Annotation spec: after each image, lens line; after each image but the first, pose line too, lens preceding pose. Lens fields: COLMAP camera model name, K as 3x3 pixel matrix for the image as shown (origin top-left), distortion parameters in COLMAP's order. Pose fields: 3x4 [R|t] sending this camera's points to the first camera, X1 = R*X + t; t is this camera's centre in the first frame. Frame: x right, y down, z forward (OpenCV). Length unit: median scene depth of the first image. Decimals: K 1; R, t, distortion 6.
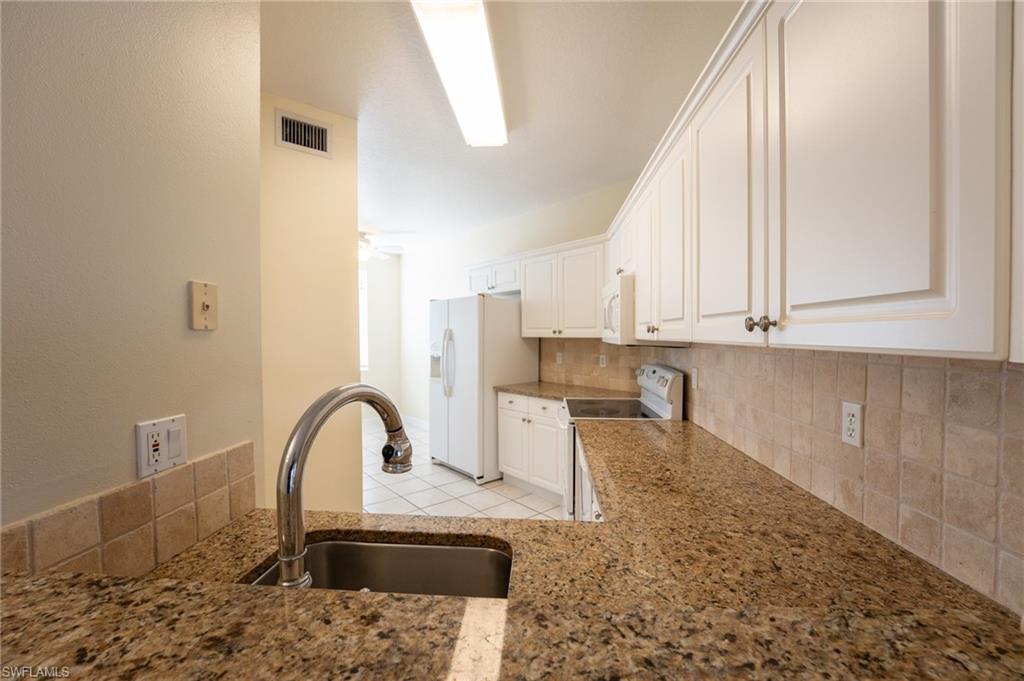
lens RADIAL K [[418.0, 0, 516.7], [0, 418.0, 343.8], [0, 0, 1]] dist [-0.020030, 0.000359]
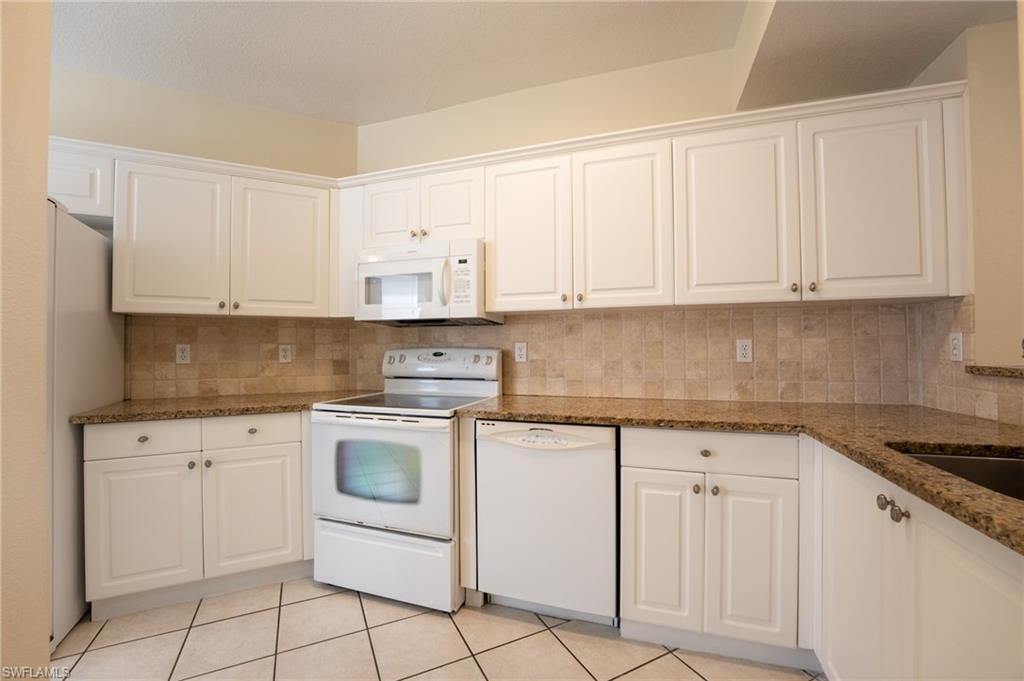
lens RADIAL K [[418.0, 0, 518.1], [0, 418.0, 341.7], [0, 0, 1]] dist [-0.020030, 0.000359]
pose [[0.240605, 0.018335, 0.970450, -0.370495], [0.028968, 0.999241, -0.026061, 0.050151], [-0.970191, 0.034383, 0.239891, 0.450572]]
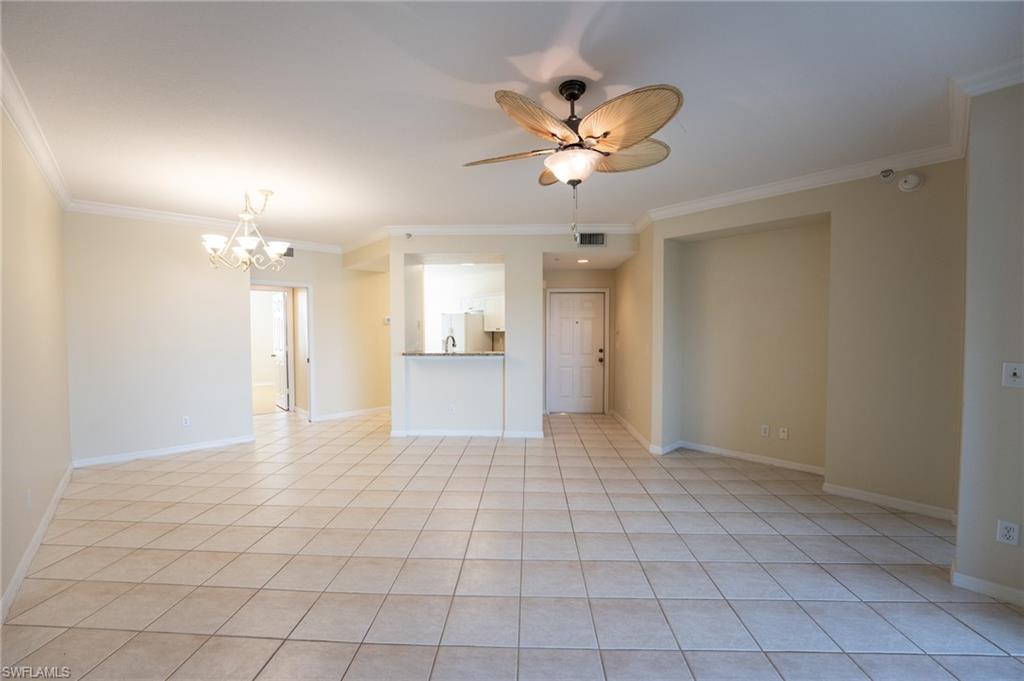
lens RADIAL K [[418.0, 0, 512.6], [0, 418.0, 339.6], [0, 0, 1]] dist [-0.020030, 0.000359]
pose [[0.999630, 0.009418, 0.025527, 0.114740], [-0.009385, 0.999955, -0.001415, 0.031847], [-0.025539, 0.001175, 0.999673, -1.300893]]
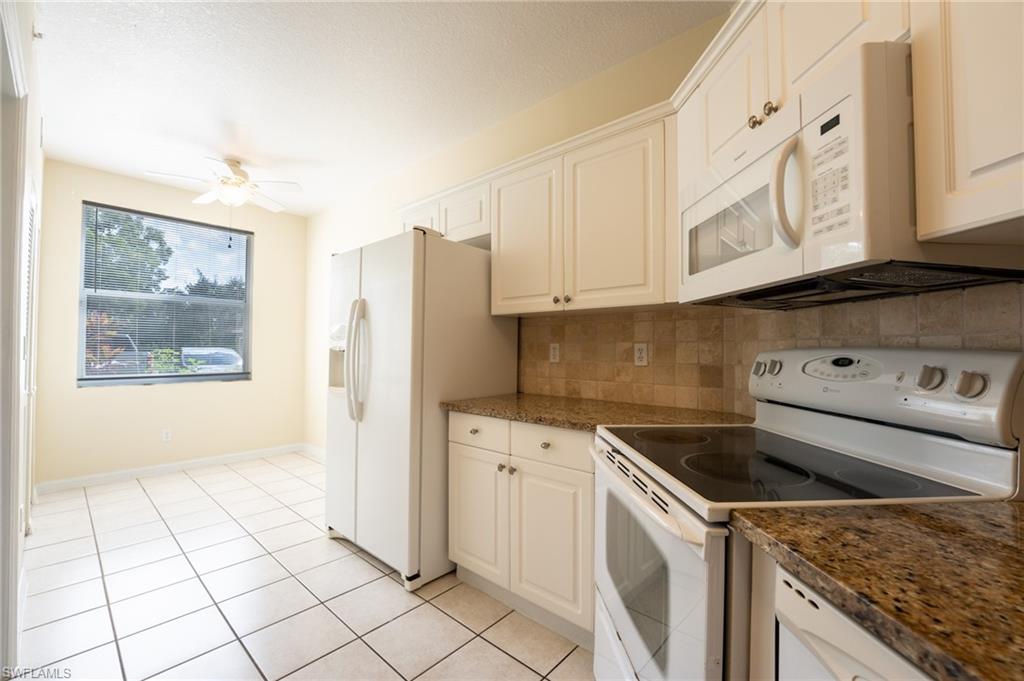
lens RADIAL K [[418.0, 0, 508.4], [0, 418.0, 341.1], [0, 0, 1]] dist [-0.020030, 0.000359]
pose [[0.992529, 0.012079, 0.121412, -0.036136], [-0.006653, 0.998965, -0.044998, 0.049110], [-0.121830, 0.043854, 0.991582, 0.466400]]
